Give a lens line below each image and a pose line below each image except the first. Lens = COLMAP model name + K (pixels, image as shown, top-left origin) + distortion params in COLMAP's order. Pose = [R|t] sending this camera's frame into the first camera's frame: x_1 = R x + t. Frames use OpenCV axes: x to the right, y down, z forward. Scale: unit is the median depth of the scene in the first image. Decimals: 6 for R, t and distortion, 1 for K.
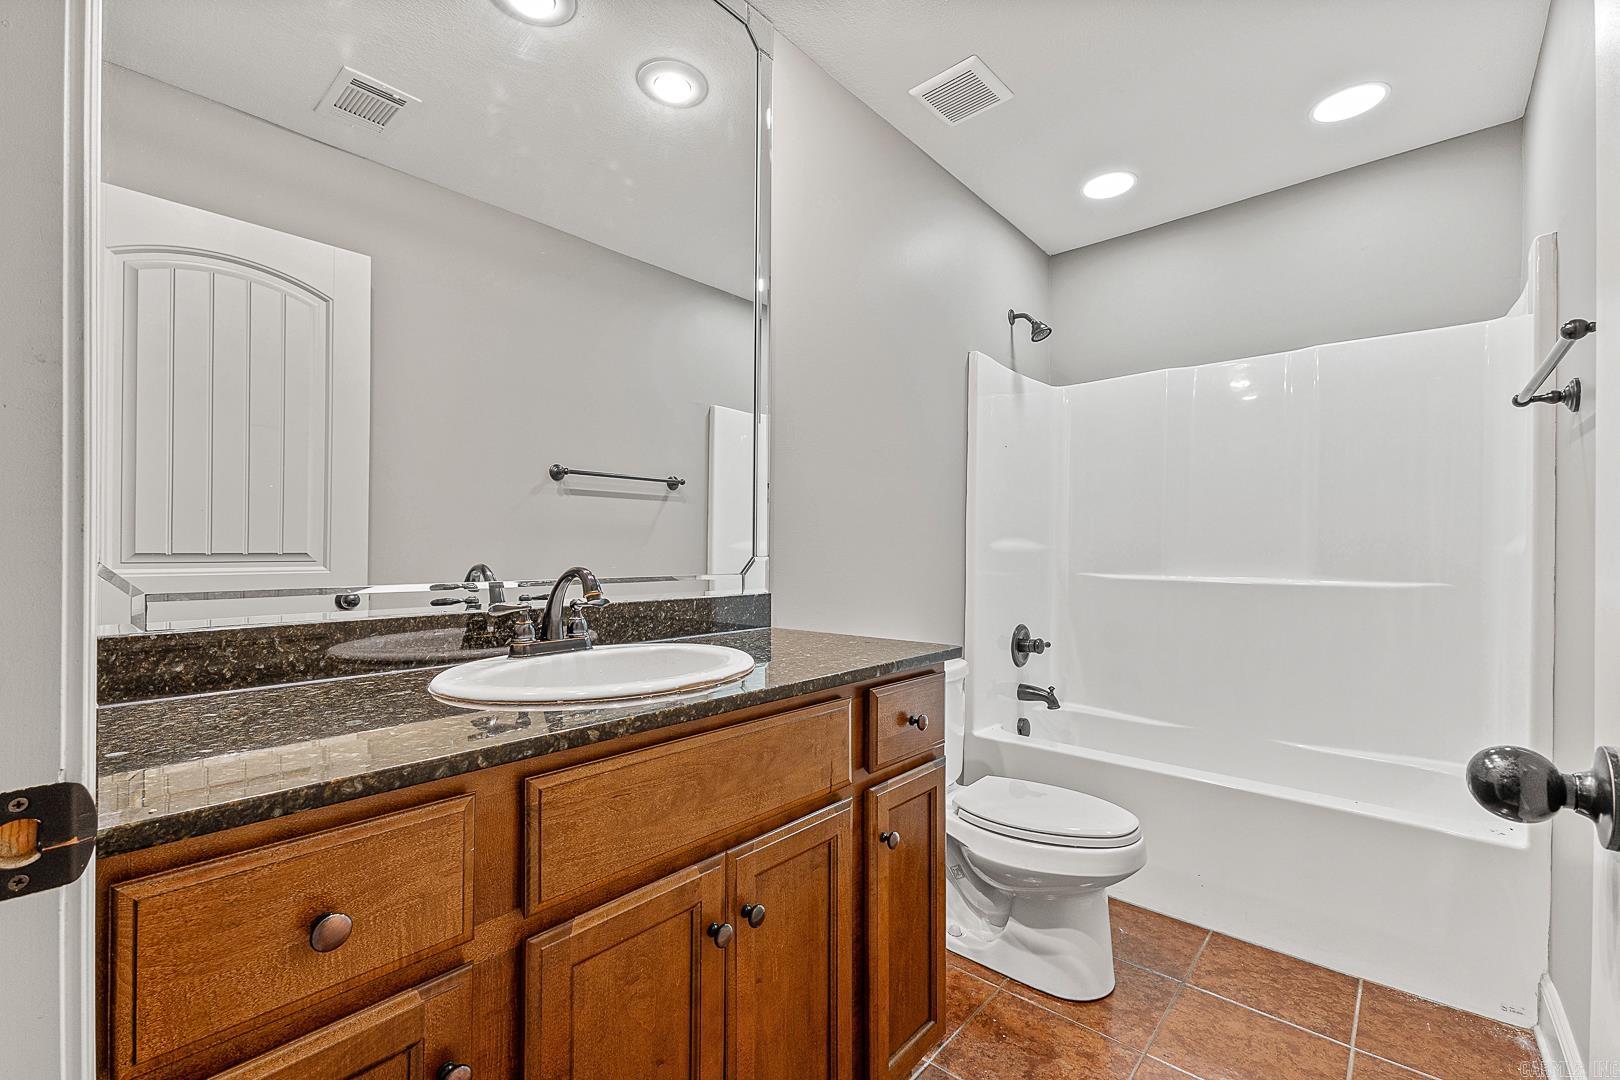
lens RADIAL K [[689.5, 0, 816.9], [0, 689.5, 545.3], [0, 0, 1]] dist [0.011908, -0.000497]
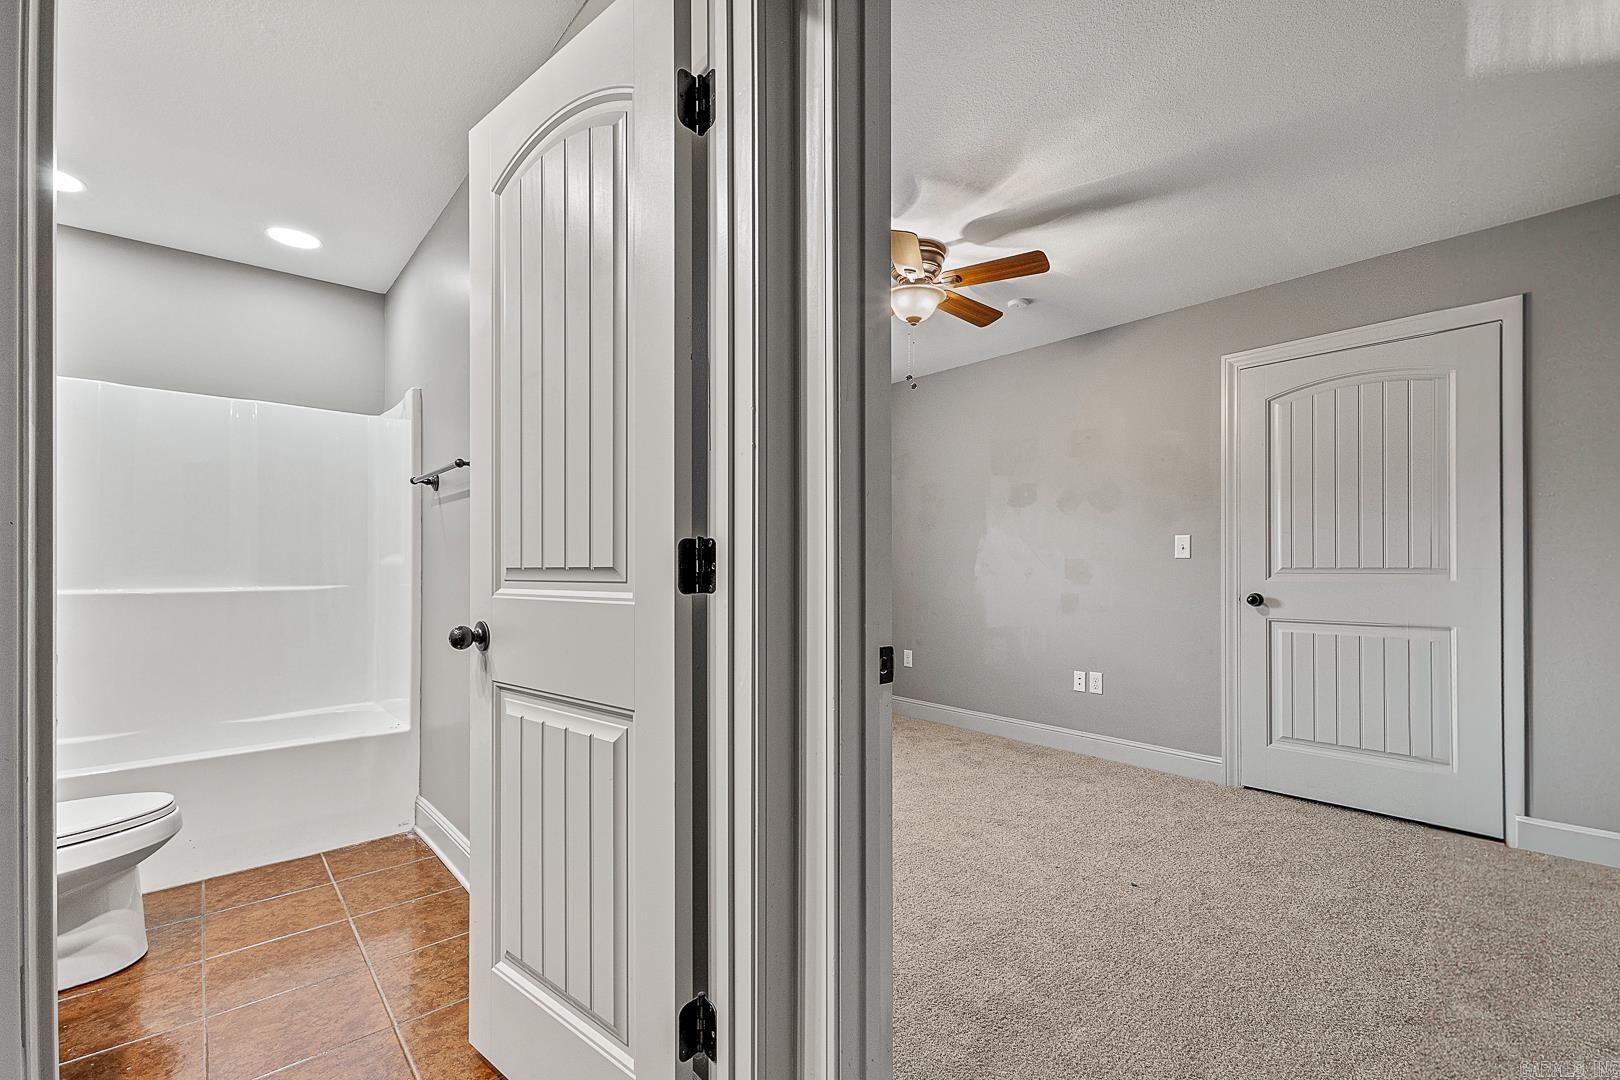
lens RADIAL K [[701.5, 0, 815.2], [0, 701.5, 575.5], [0, 0, 1]] dist [0.014306, -0.000271]
pose [[0.138170, -0.024486, 0.990106, -0.543936], [-0.002403, 0.999683, 0.025058, -0.006617], [-0.990406, -0.005842, 0.138068, -0.239341]]
